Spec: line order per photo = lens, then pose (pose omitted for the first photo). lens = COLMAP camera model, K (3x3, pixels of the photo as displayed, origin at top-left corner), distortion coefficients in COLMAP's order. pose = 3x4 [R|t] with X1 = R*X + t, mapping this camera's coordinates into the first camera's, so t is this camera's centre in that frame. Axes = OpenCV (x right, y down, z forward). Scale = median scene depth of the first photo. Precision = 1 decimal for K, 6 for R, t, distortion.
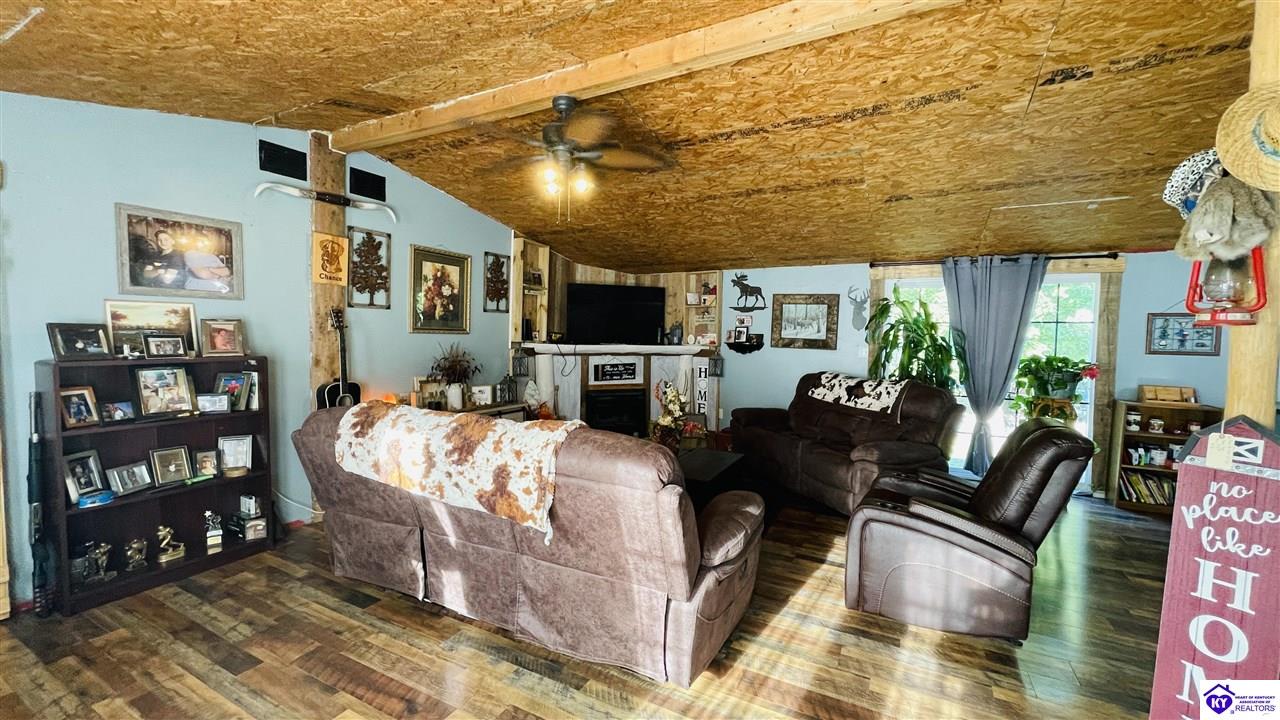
lens RADIAL K [[518.7, 0, 639.1], [0, 518.7, 363.3], [0, 0, 1]] dist [-0.000914, -0.000196]
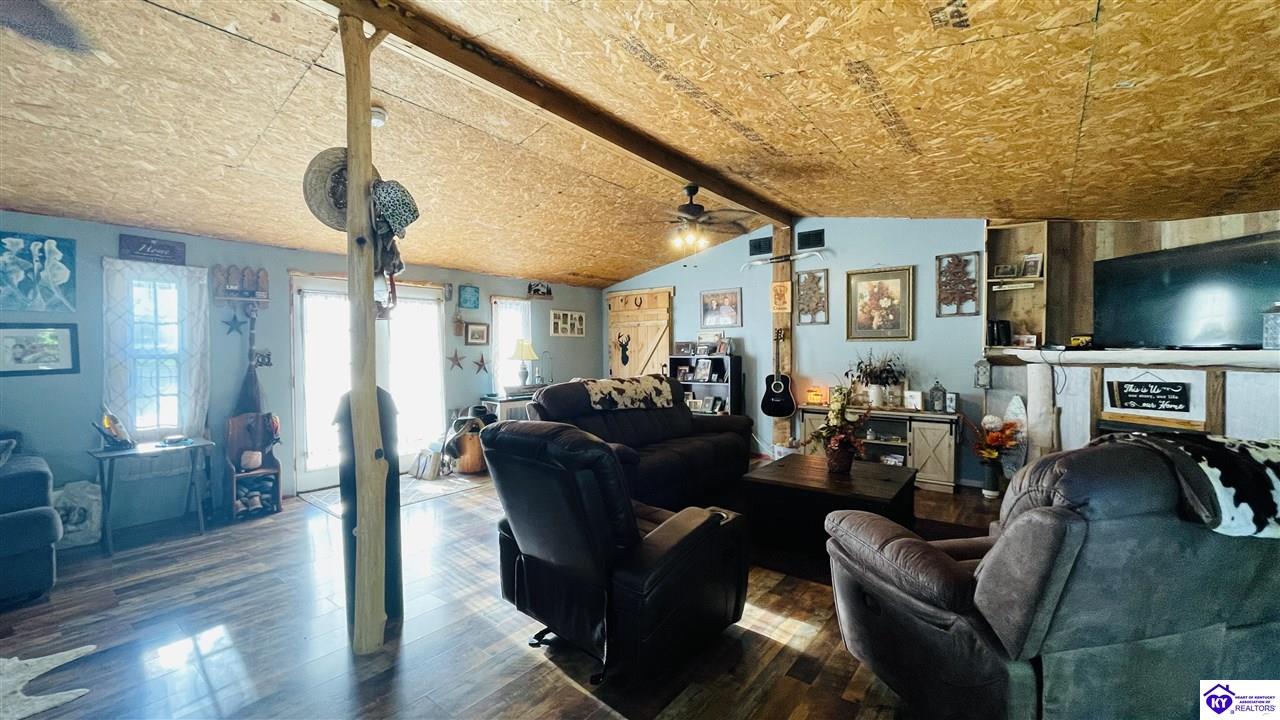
lens RADIAL K [[518.7, 0, 640.7], [0, 518.7, 359.0], [0, 0, 1]] dist [-0.000914, -0.000196]
pose [[-0.176620, -0.000222, -0.984279, 0.818332], [-0.050858, 0.998666, 0.008900, -0.001387], [0.982964, 0.051630, -0.176395, 0.675599]]
